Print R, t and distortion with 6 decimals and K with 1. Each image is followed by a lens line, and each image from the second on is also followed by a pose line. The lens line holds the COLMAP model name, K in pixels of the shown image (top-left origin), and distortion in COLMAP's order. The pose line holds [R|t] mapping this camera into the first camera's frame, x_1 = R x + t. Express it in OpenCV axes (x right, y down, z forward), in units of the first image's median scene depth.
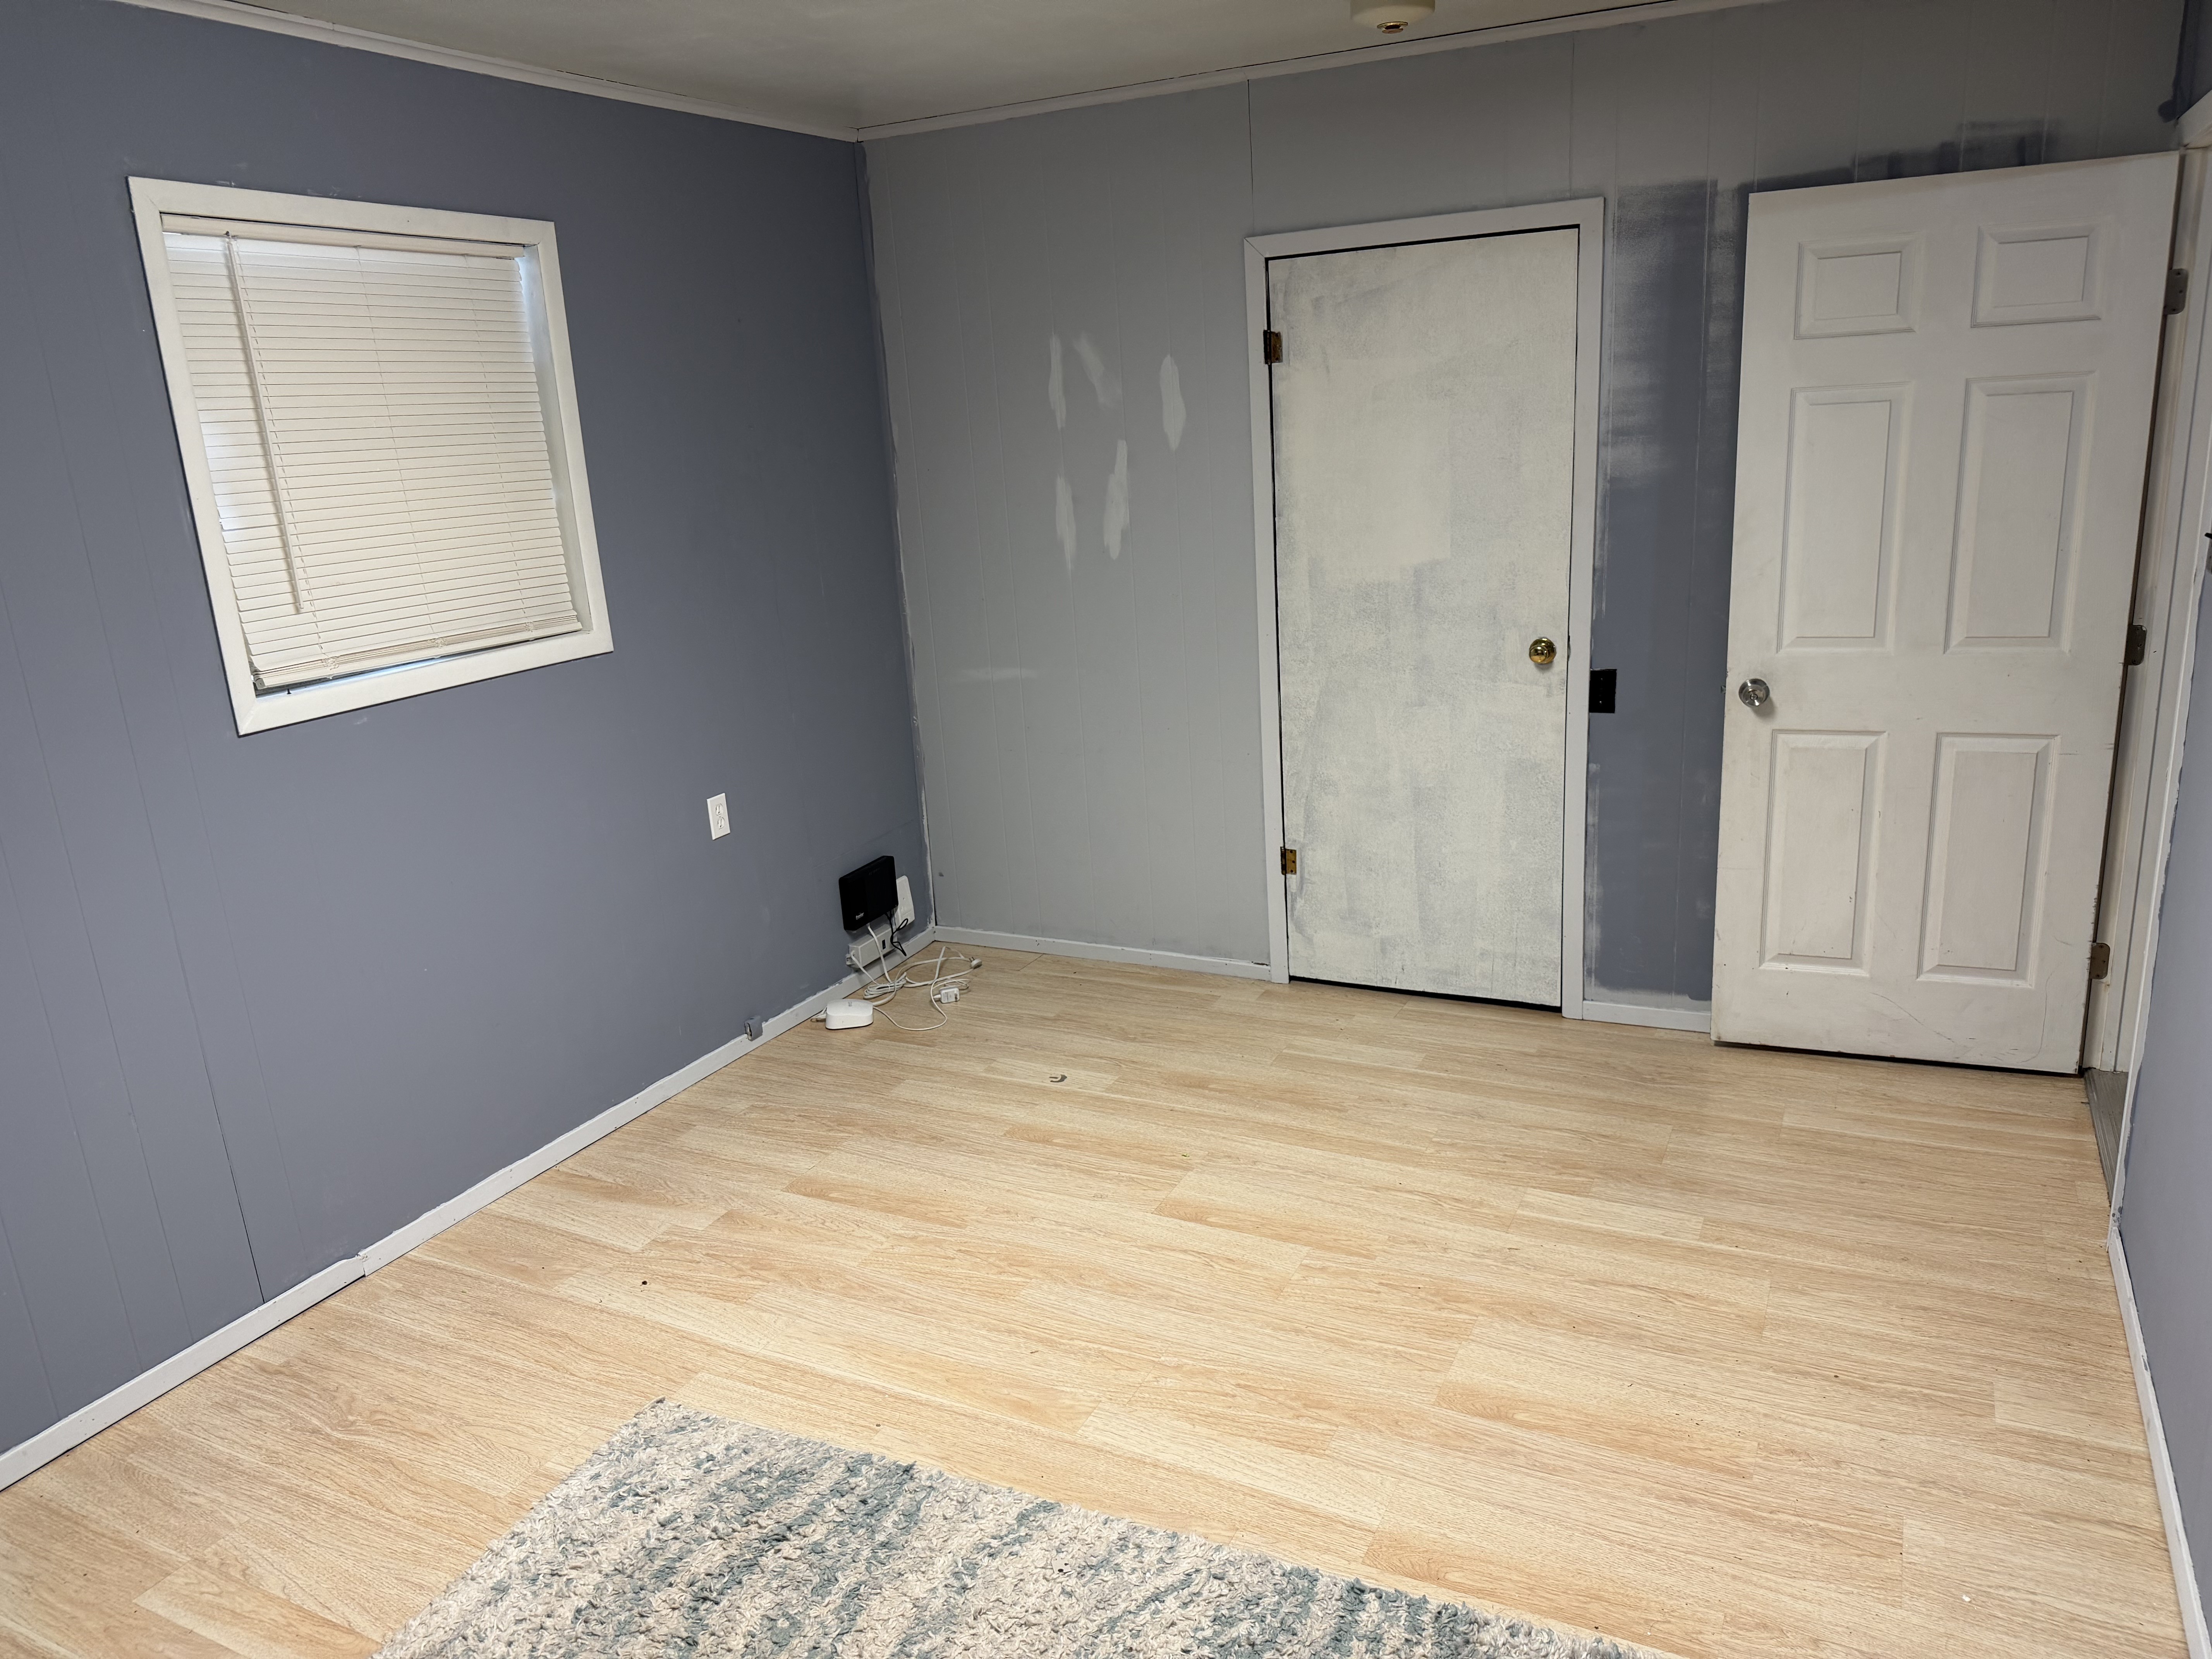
lens RADIAL K [[1547.1, 0, 1094.3], [0, 1547.1, 823.2], [0, 0, 1]] dist [0.057196, -0.074299]
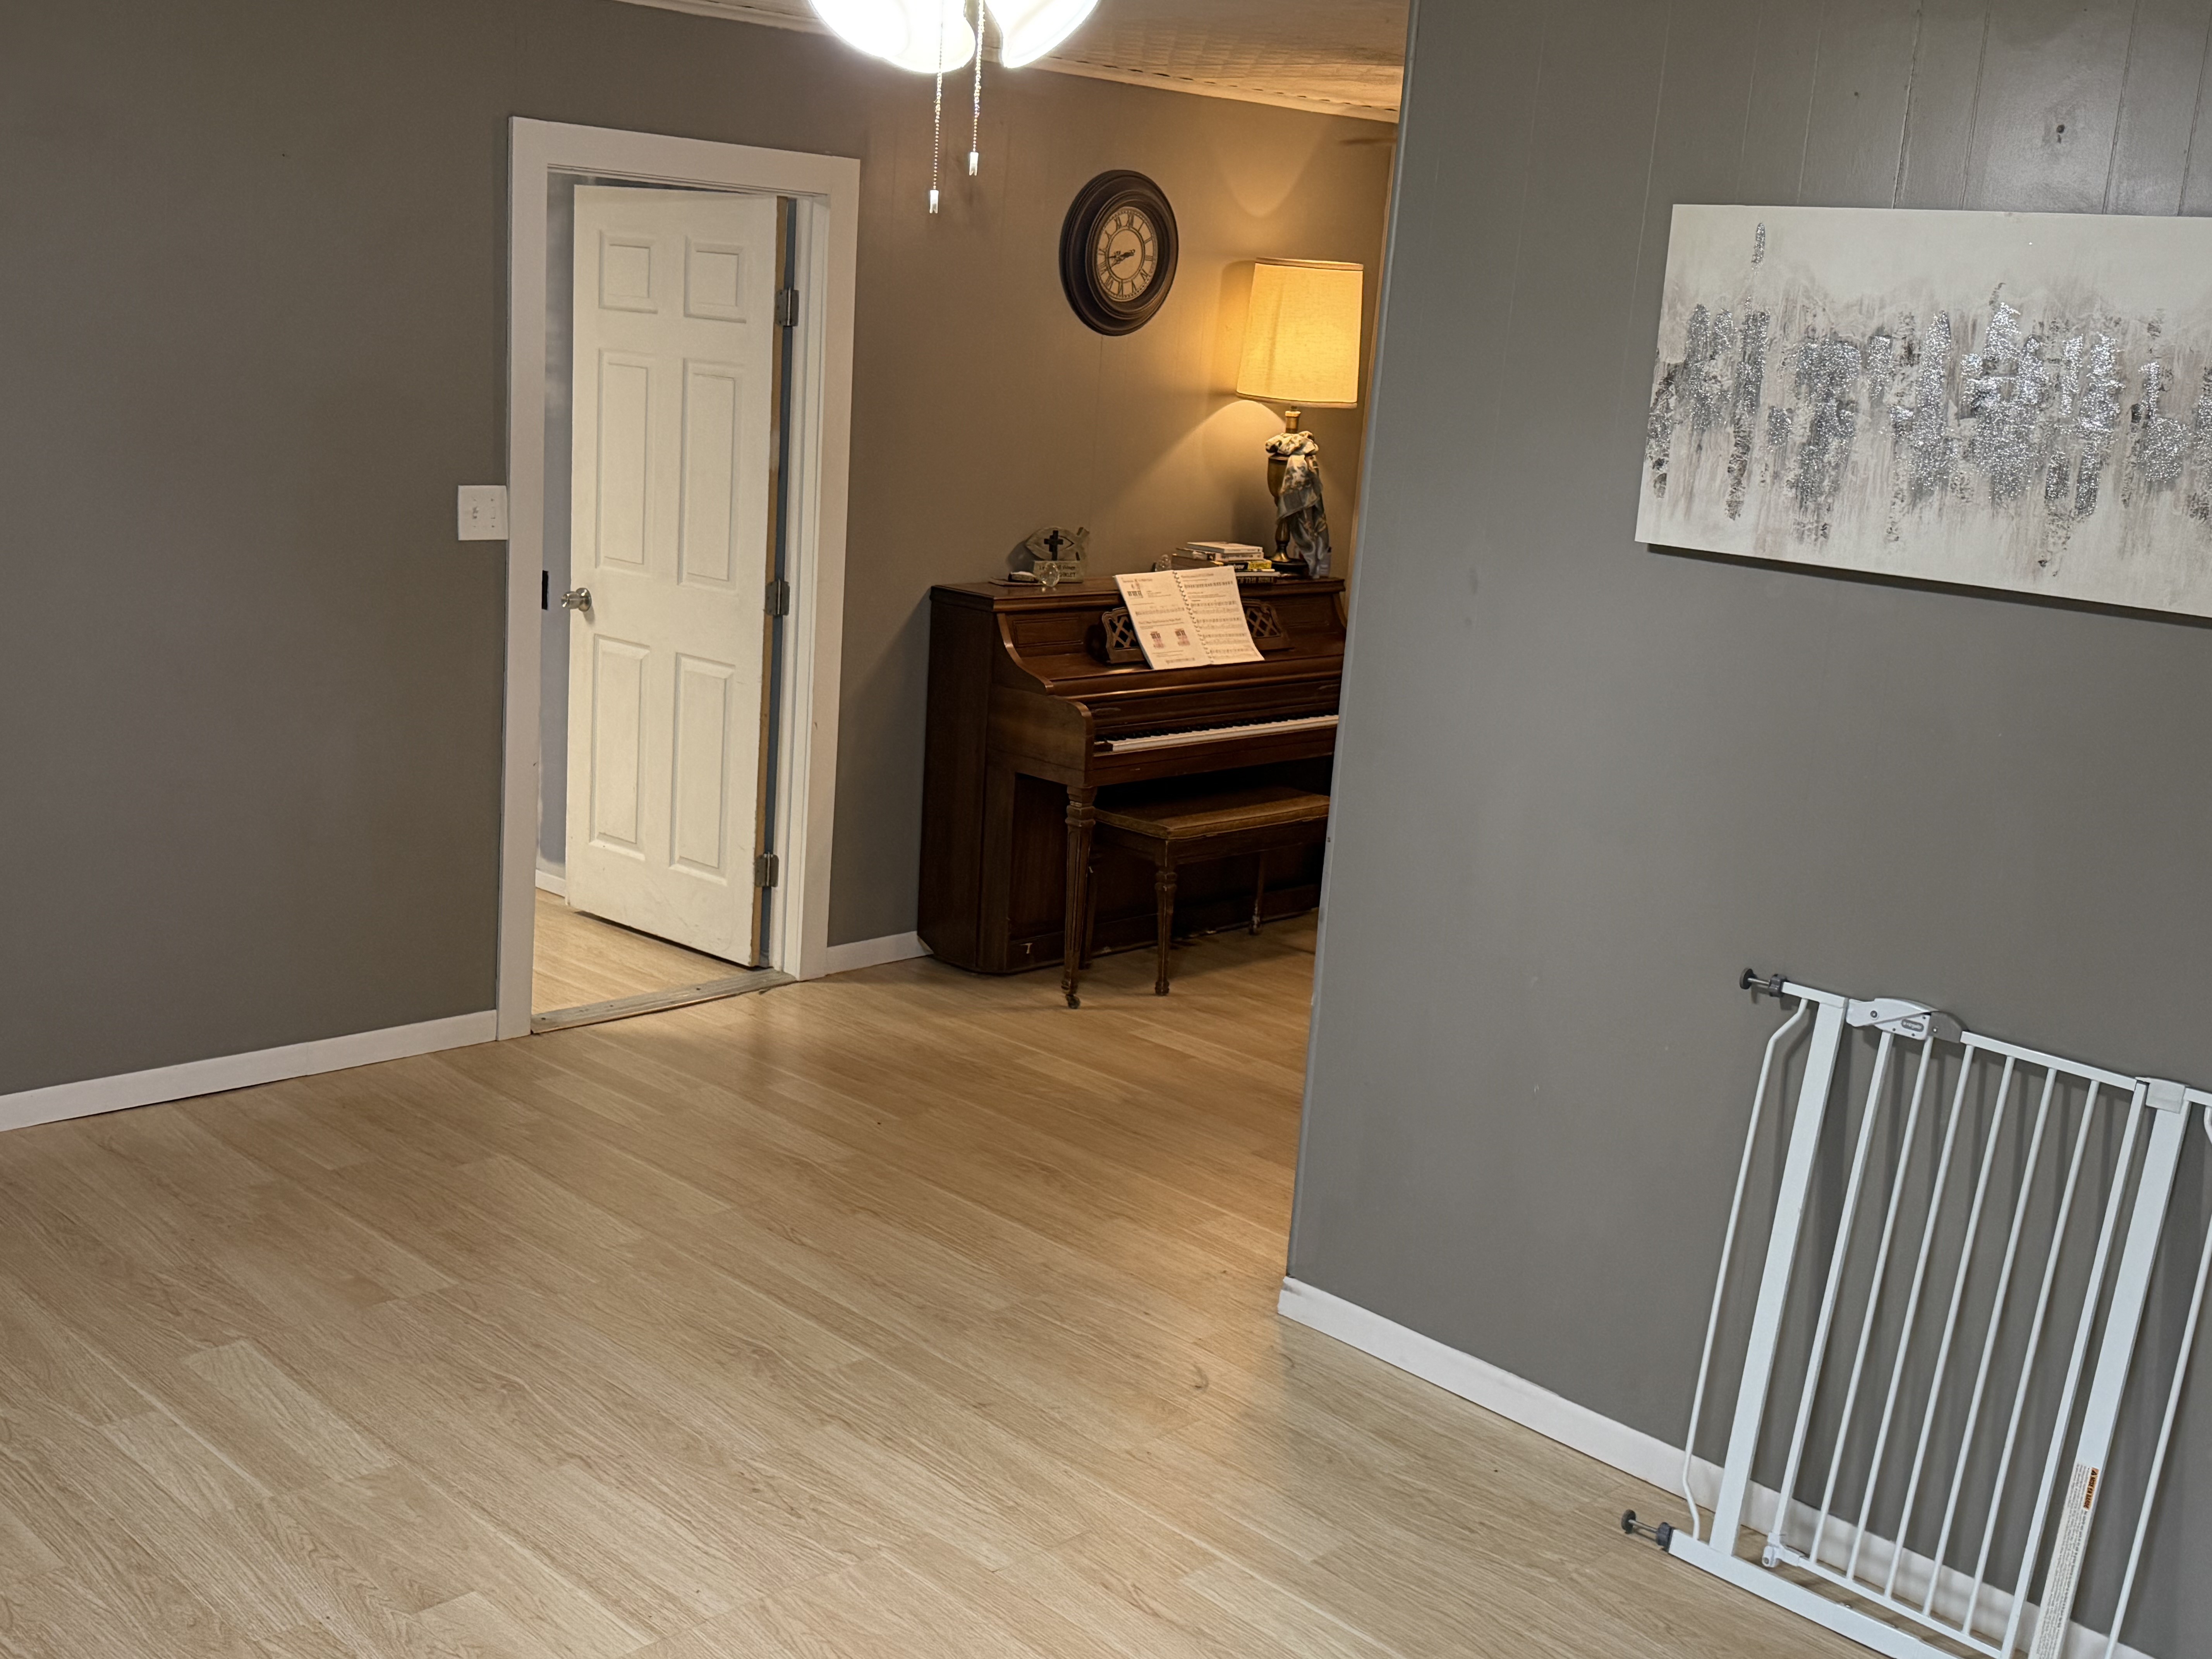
lens RADIAL K [[2410.0, 0, 1095.0], [0, 2410.0, 828.6], [0, 0, 1]] dist [0.128827, 0.000000]
pose [[0.942317, 0.189165, -0.276144, 1.449491], [-0.201917, 0.979233, -0.018229, 0.044843], [0.266961, 0.072936, 0.960943, -0.707342]]
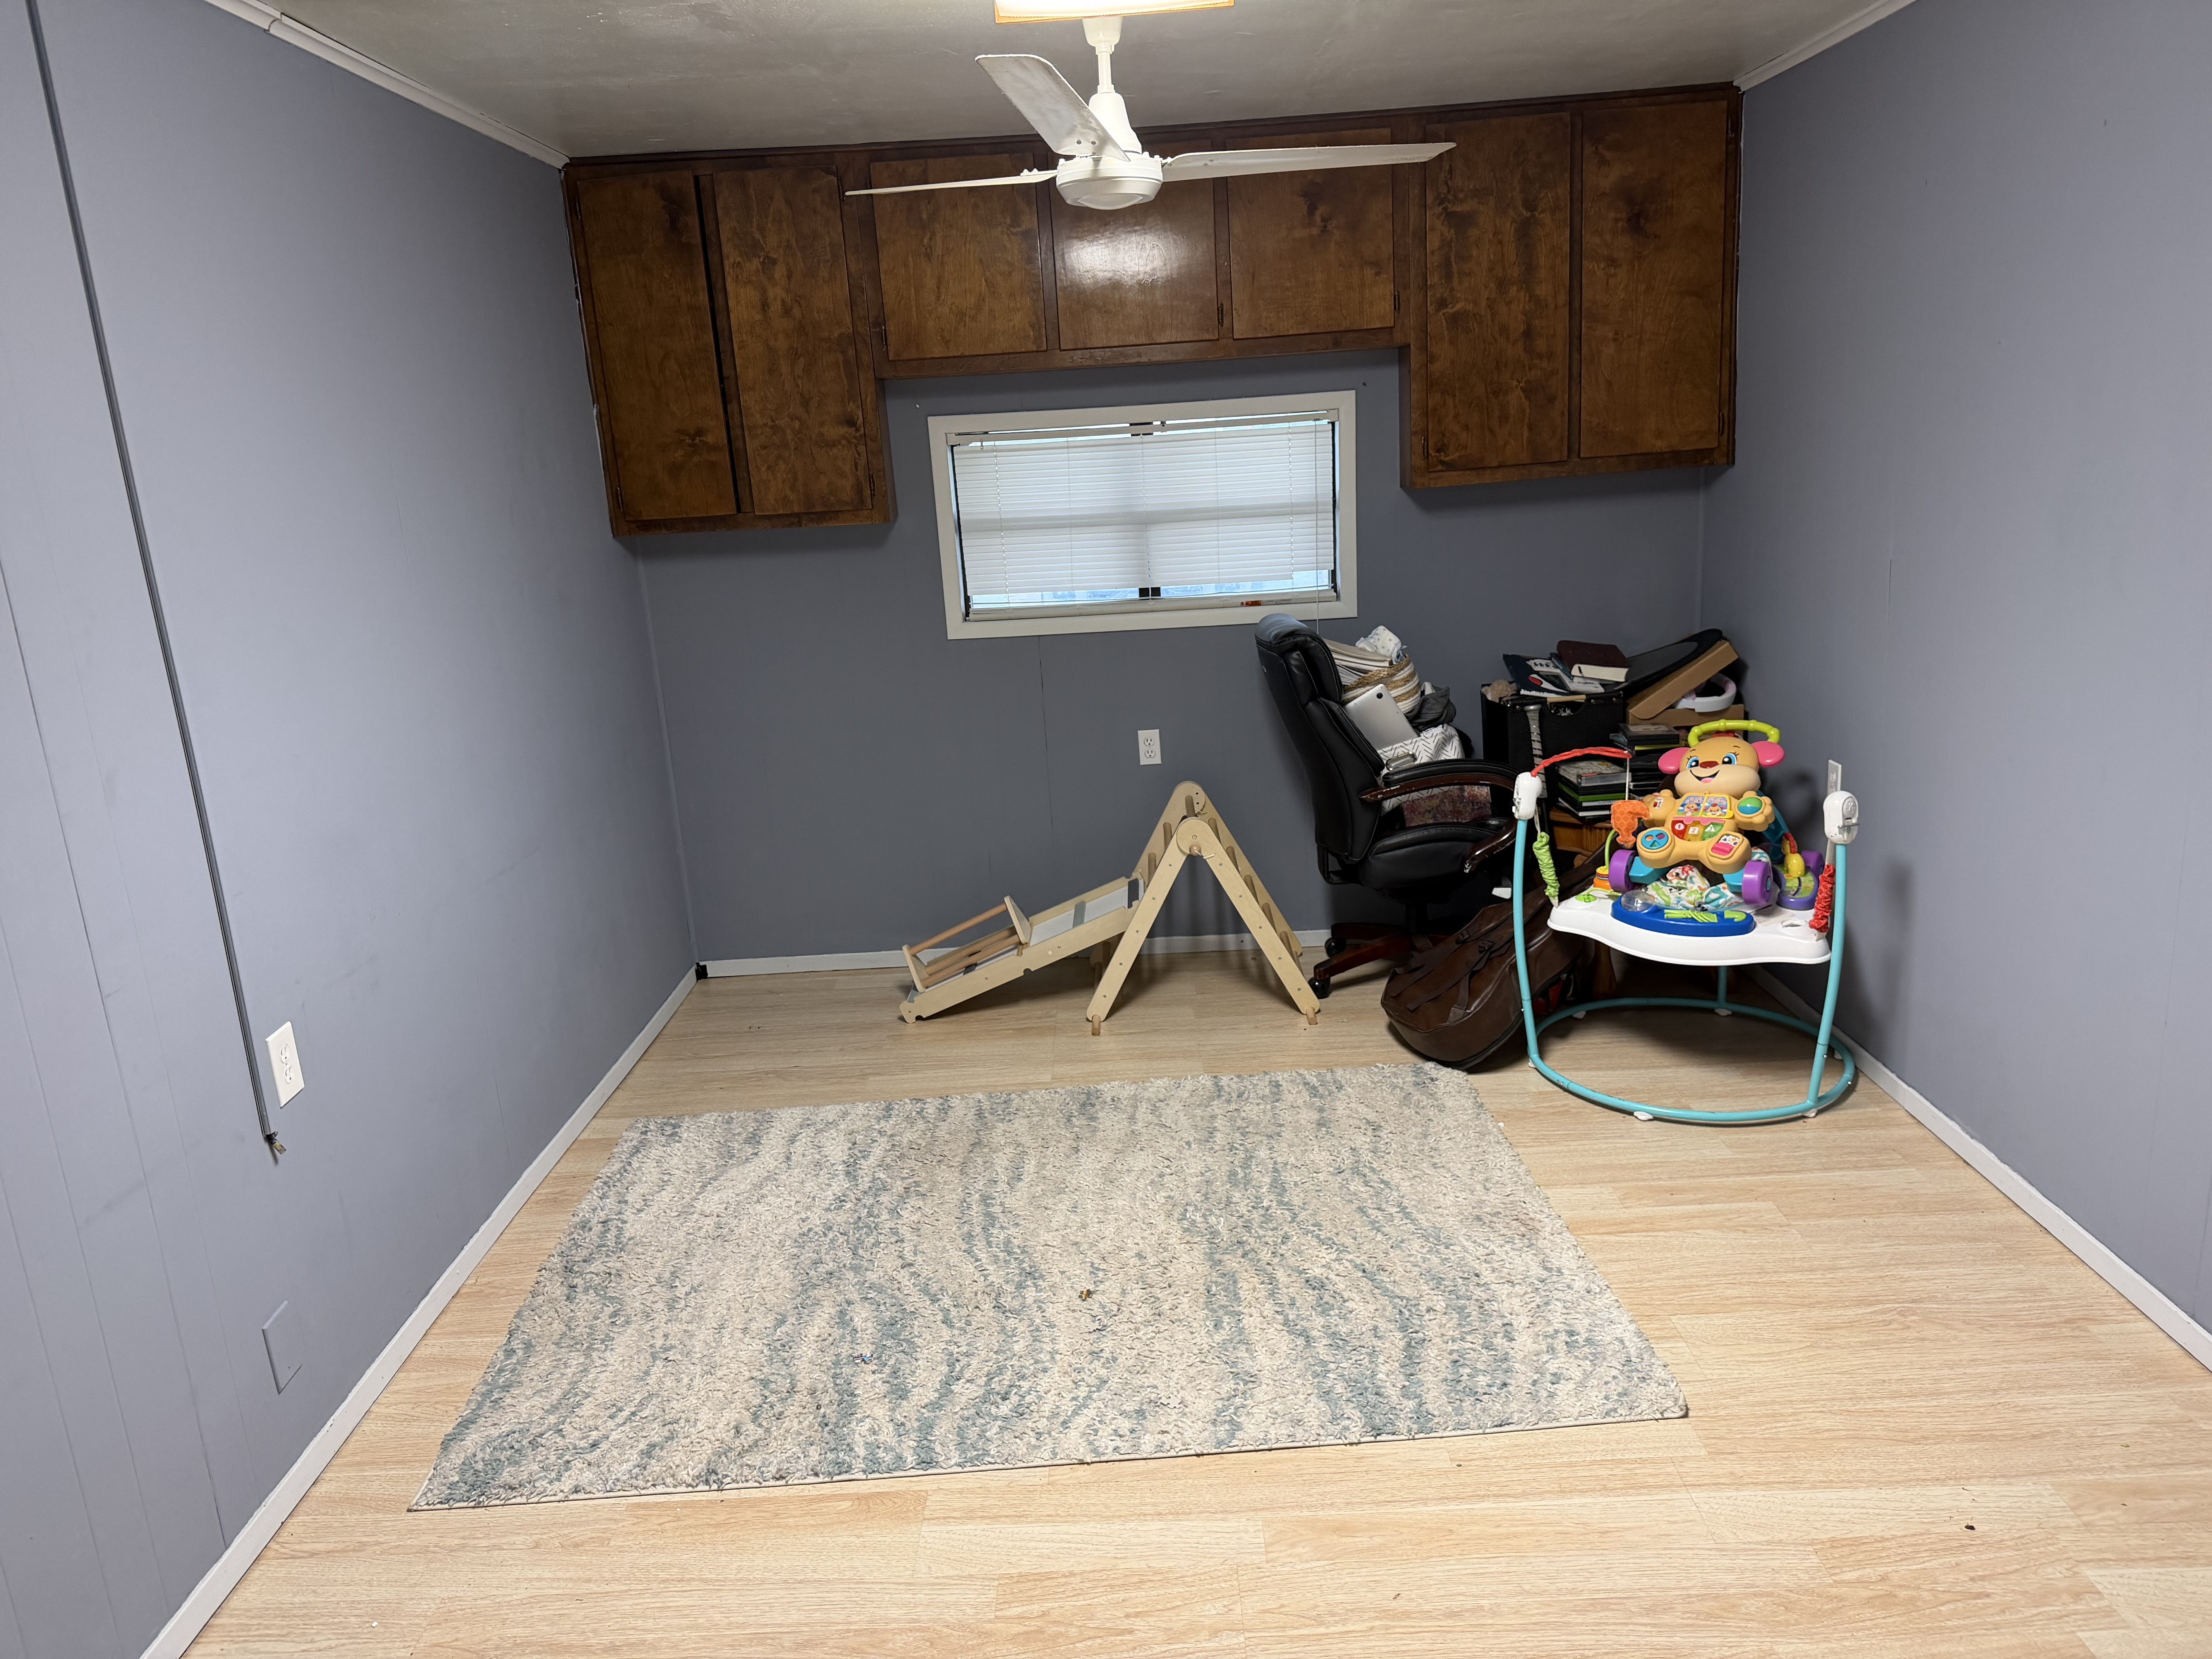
lens RADIAL K [[1547.1, 0, 1102.1], [0, 1547.1, 836.1], [0, 0, 1]] dist [0.057196, -0.074299]
pose [[-0.887496, 0.224015, -0.402701, 0.273668], [-0.005883, 0.868309, 0.495989, -0.322390], [0.460778, 0.442558, -0.769303, 1.156125]]
